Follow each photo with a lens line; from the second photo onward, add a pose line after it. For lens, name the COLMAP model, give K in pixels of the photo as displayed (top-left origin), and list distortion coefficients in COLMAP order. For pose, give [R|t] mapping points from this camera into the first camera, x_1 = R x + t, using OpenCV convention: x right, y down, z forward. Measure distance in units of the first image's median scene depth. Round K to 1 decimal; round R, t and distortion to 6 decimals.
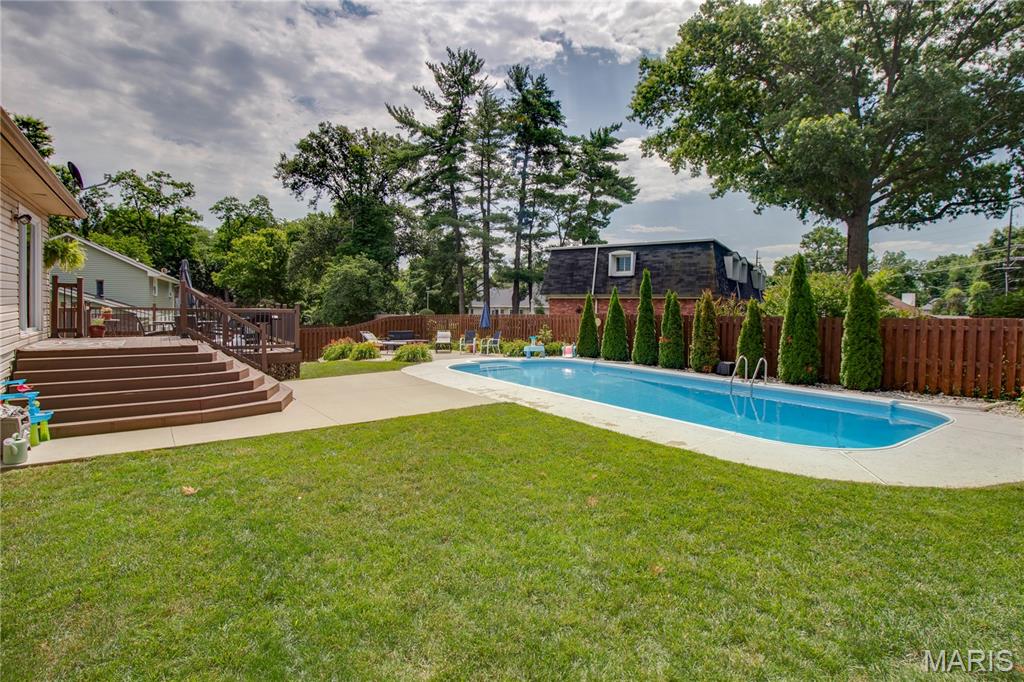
lens RADIAL K [[490.0, 0, 515.9], [0, 490.0, 322.2], [0, 0, 1]] dist [0.012933, -0.017026]
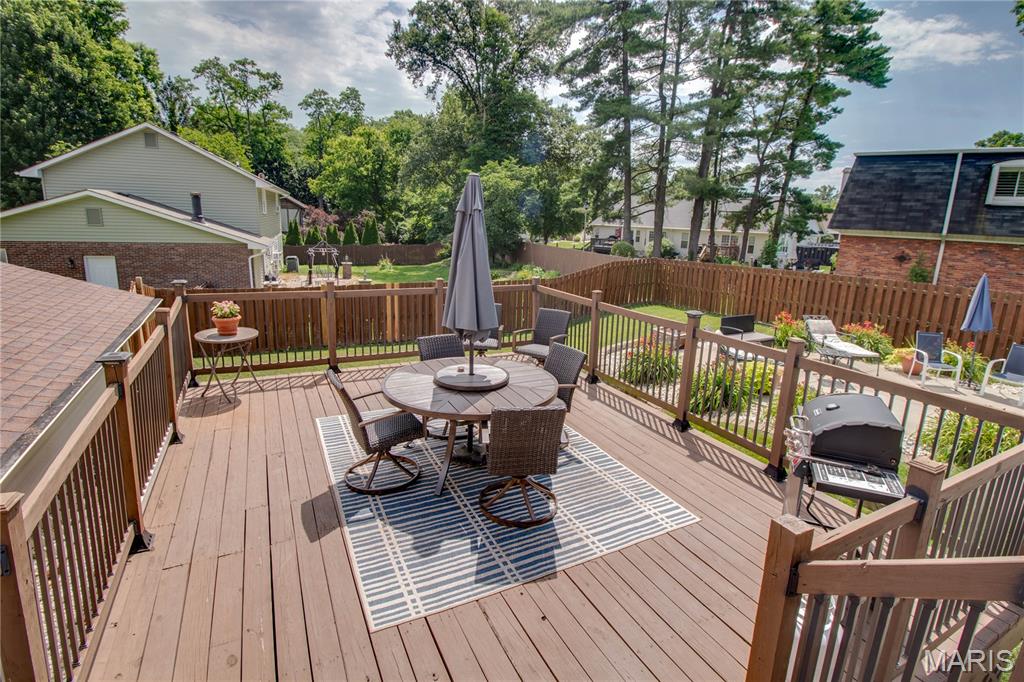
lens RADIAL K [[490.0, 0, 515.9], [0, 490.0, 322.2], [0, 0, 1]] dist [0.012933, -0.017026]
pose [[0.990177, 0.053150, -0.129326, -0.114539], [-0.028824, 0.982660, 0.183163, -0.018718], [0.136818, -0.177636, 0.974539, 0.134325]]
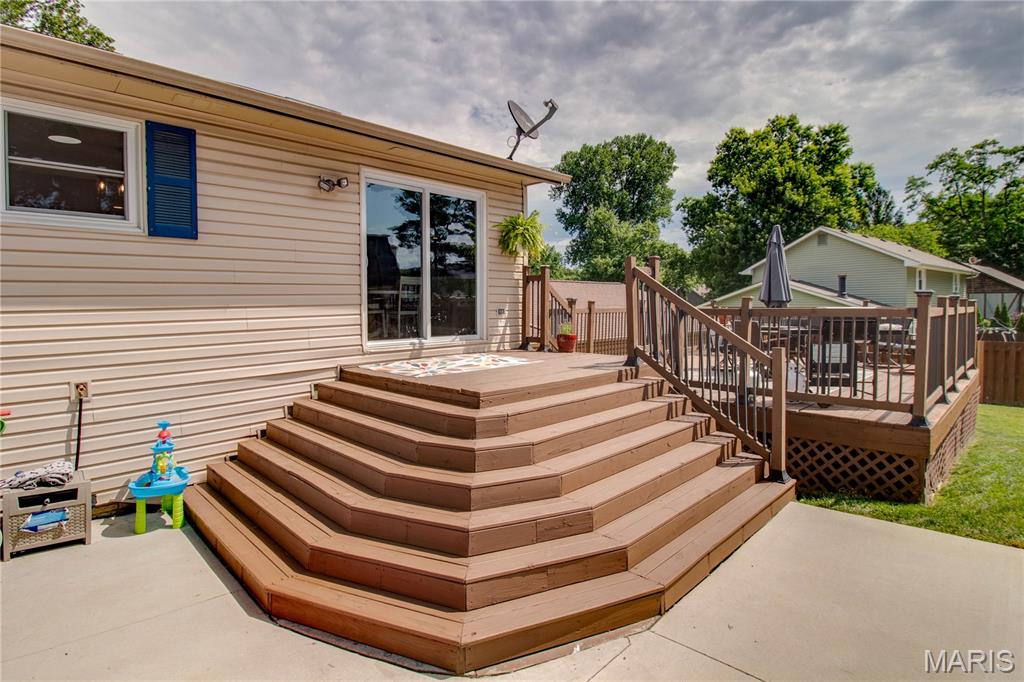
lens RADIAL K [[512.7, 0, 514.0], [0, 512.7, 317.8], [0, 0, 1]] dist [-0.000874, -0.019923]
pose [[0.154677, 0.010602, -0.987908, -0.017580], [-0.019605, 0.999778, 0.007660, -0.002973], [0.987771, 0.018184, 0.154851, 0.111038]]
